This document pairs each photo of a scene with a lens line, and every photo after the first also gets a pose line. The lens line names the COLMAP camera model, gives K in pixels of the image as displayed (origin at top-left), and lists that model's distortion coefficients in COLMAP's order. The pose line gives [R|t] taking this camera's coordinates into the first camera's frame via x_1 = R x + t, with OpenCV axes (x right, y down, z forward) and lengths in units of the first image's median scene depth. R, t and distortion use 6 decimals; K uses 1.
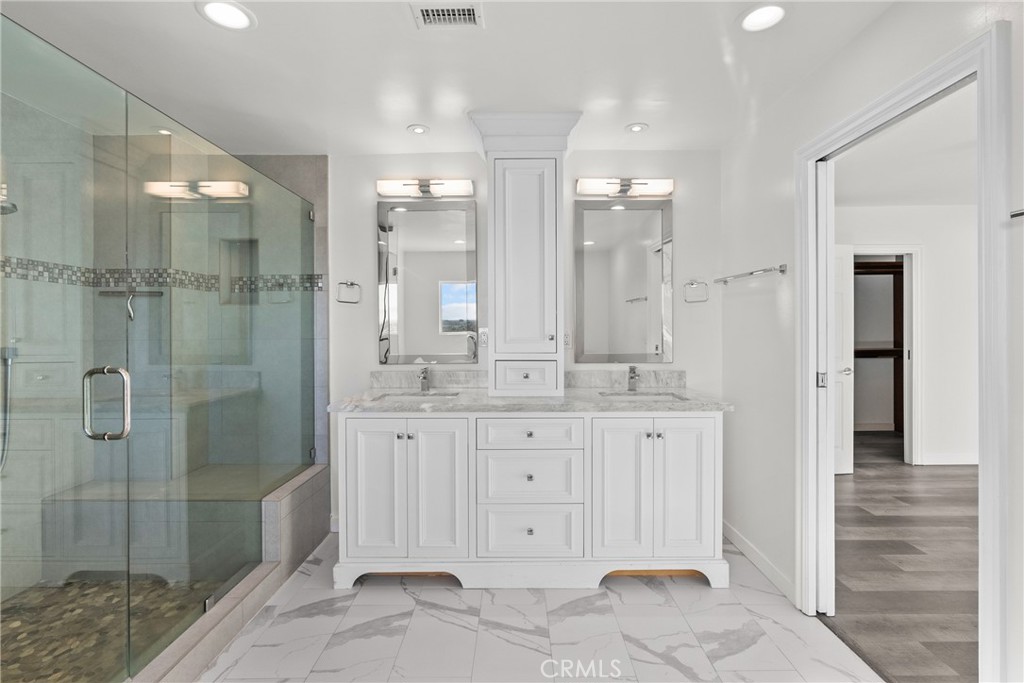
lens RADIAL K [[479.6, 0, 516.7], [0, 479.6, 330.8], [0, 0, 1]] dist [-0.001151, 0.000621]
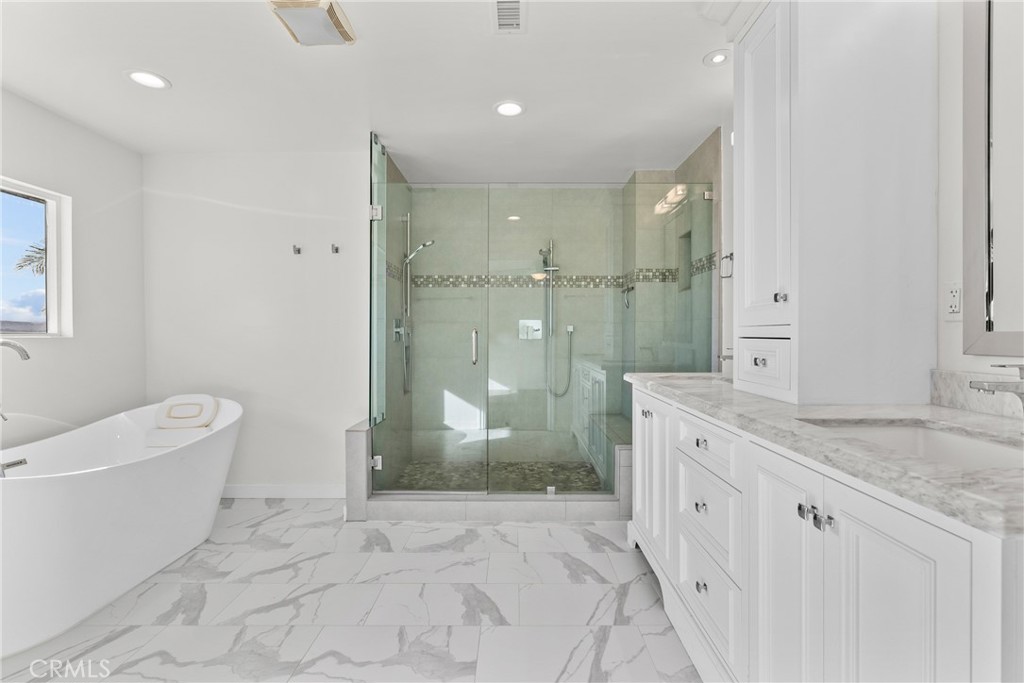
lens RADIAL K [[462.6, 0, 512.0], [0, 462.6, 341.5], [0, 0, 1]] dist [-0.002957, 0.000066]
pose [[-0.000078, 0.017971, -0.999839, 0.679057], [-0.003216, 0.999833, 0.017971, 0.062013], [0.999995, 0.003216, -0.000020, 0.738449]]
